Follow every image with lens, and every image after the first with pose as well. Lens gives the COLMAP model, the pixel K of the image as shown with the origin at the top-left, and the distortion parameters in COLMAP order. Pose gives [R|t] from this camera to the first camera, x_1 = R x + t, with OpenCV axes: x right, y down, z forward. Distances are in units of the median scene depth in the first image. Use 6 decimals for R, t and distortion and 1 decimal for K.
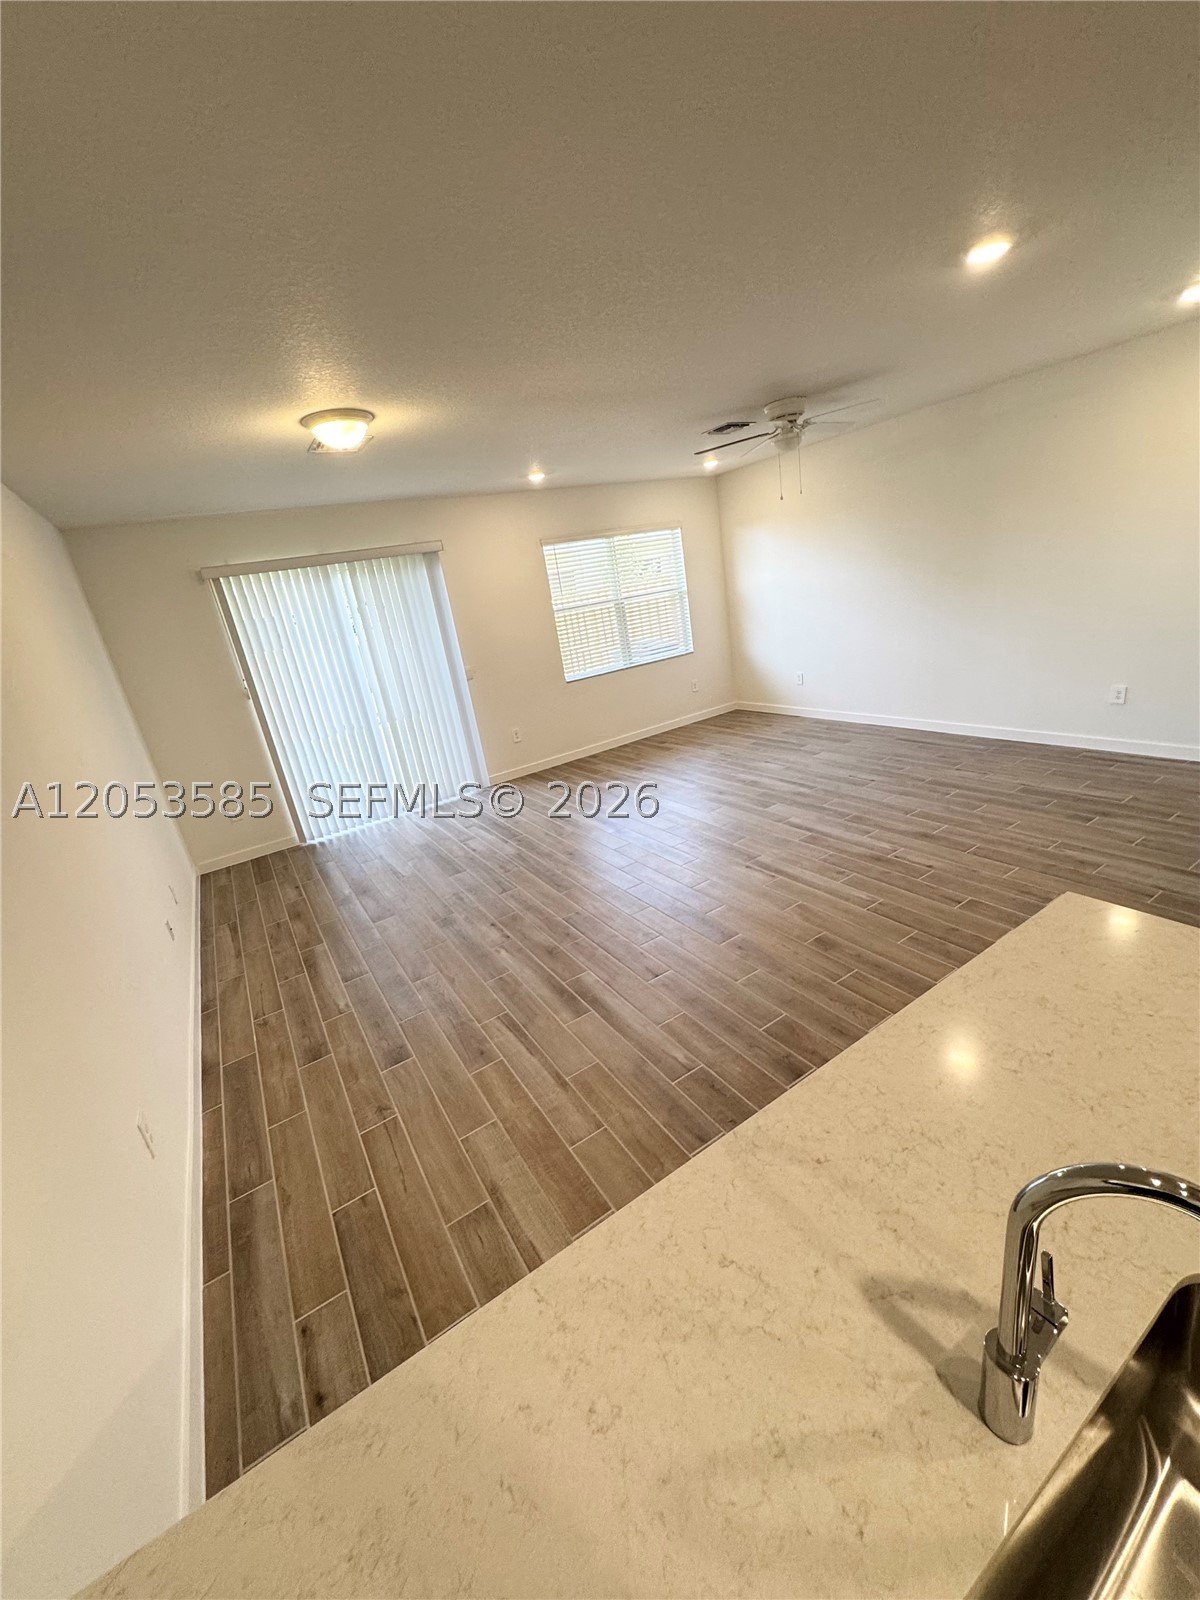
lens RADIAL K [[635.8, 0, 603.8], [0, 635.8, 803.2], [0, 0, 1]] dist [-0.004584, 0.000648]
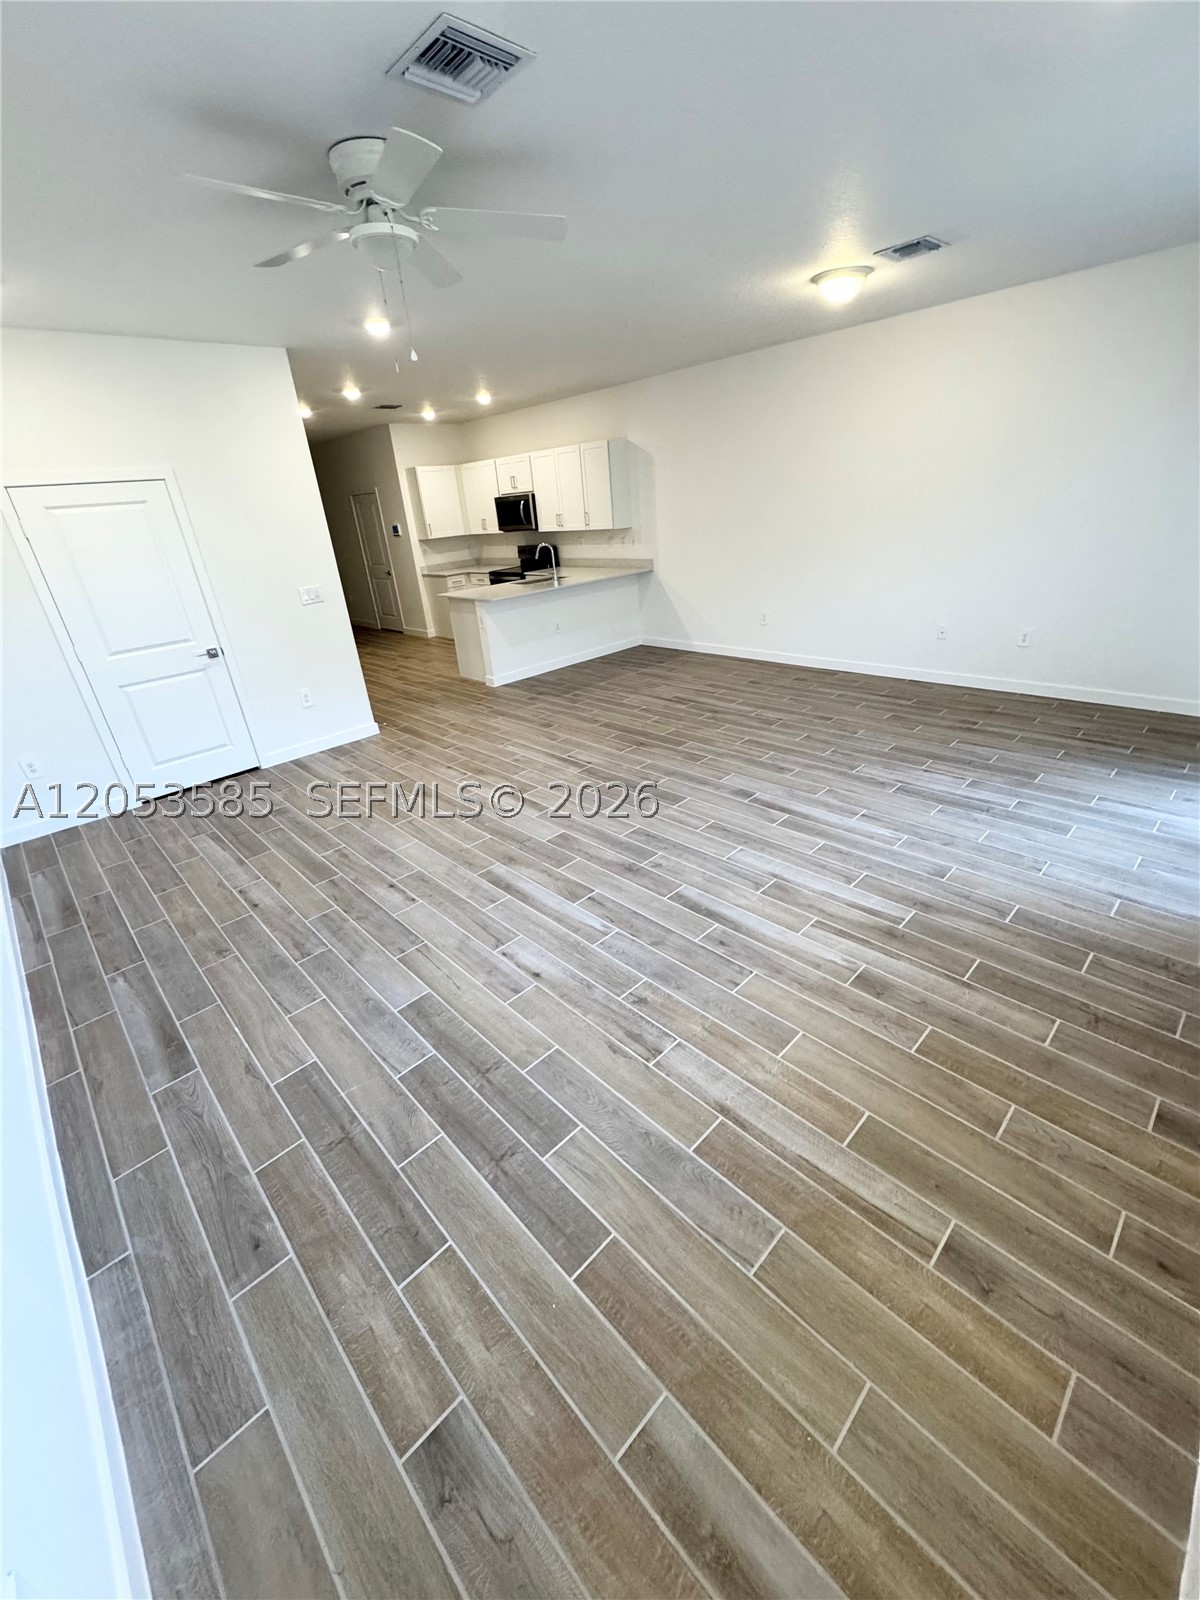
lens RADIAL K [[635.8, 0, 597.4], [0, 635.8, 795.5], [0, 0, 1]] dist [-0.004584, 0.000648]
pose [[-0.952249, 0.292938, -0.086073, 0.272475], [0.146604, 0.685973, 0.712705, -0.547578], [0.267823, 0.666054, -0.696163, 1.519958]]
